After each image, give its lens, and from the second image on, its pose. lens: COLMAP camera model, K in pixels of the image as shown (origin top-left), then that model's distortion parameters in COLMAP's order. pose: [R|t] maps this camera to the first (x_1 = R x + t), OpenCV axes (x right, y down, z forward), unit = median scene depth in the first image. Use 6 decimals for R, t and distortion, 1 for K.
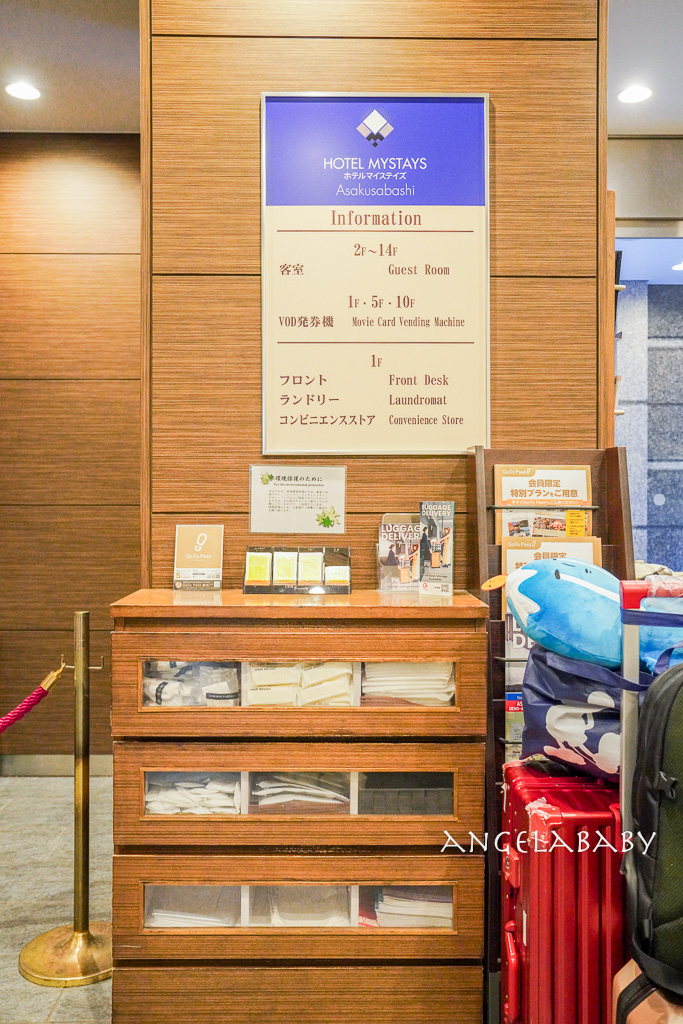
lens RADIAL K [[903.2, 0, 341.5], [0, 903.2, 512.0], [0, 0, 1]] dist [-0.073540, 0.162006]
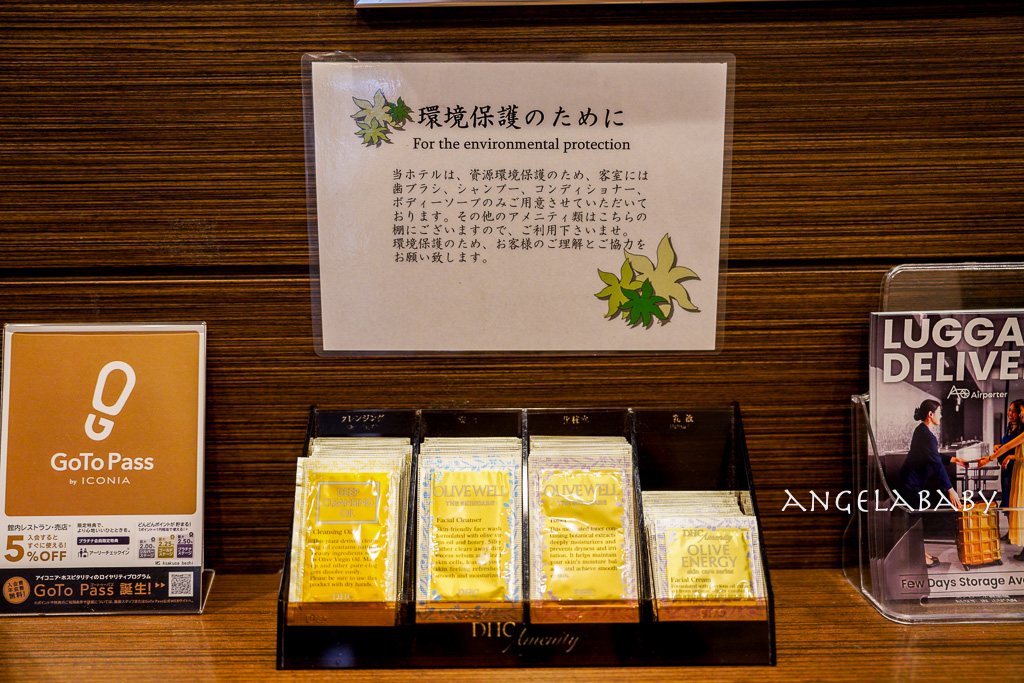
lens RADIAL K [[1075.5, 0, 512.0], [0, 1075.5, 341.5], [0, 0, 1]] dist [0.014021, 0.011931]
pose [[0.999586, -0.008055, -0.027608, -0.042960], [0.013875, 0.975930, 0.217642, -0.041018], [0.025191, -0.217935, 0.975638, 0.728666]]
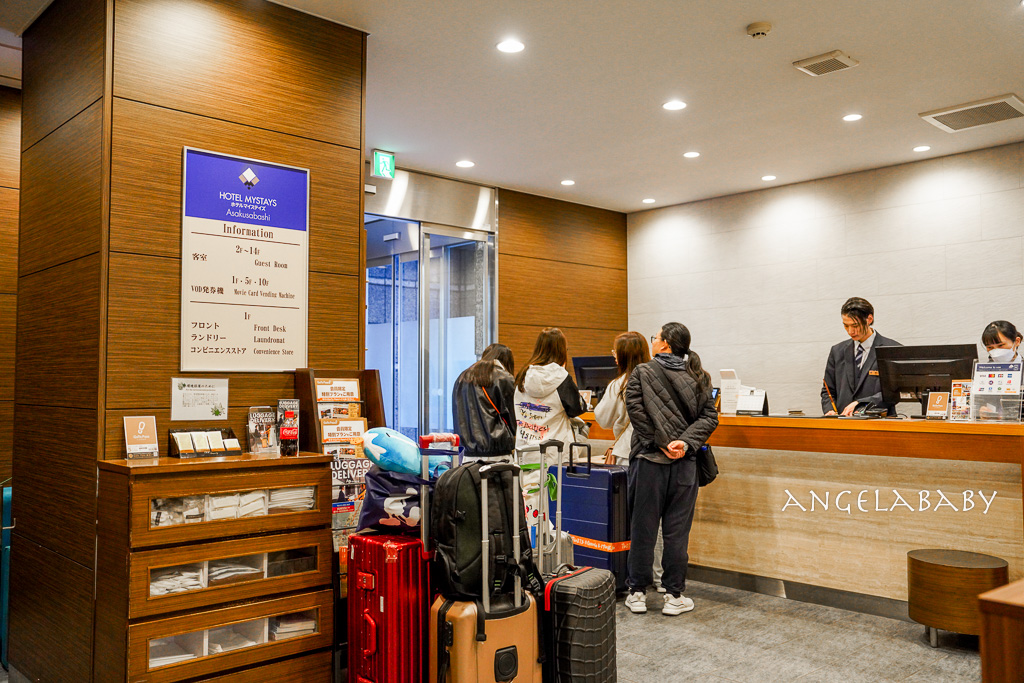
lens RADIAL K [[892.6, 0, 512.0], [0, 892.6, 341.5], [0, 0, 1]] dist [0.000597, 0.001980]
pose [[0.739208, 0.032098, 0.672712, -0.719051], [0.007905, 0.998381, -0.056324, -0.022307], [-0.673431, 0.046953, 0.737758, -0.563095]]
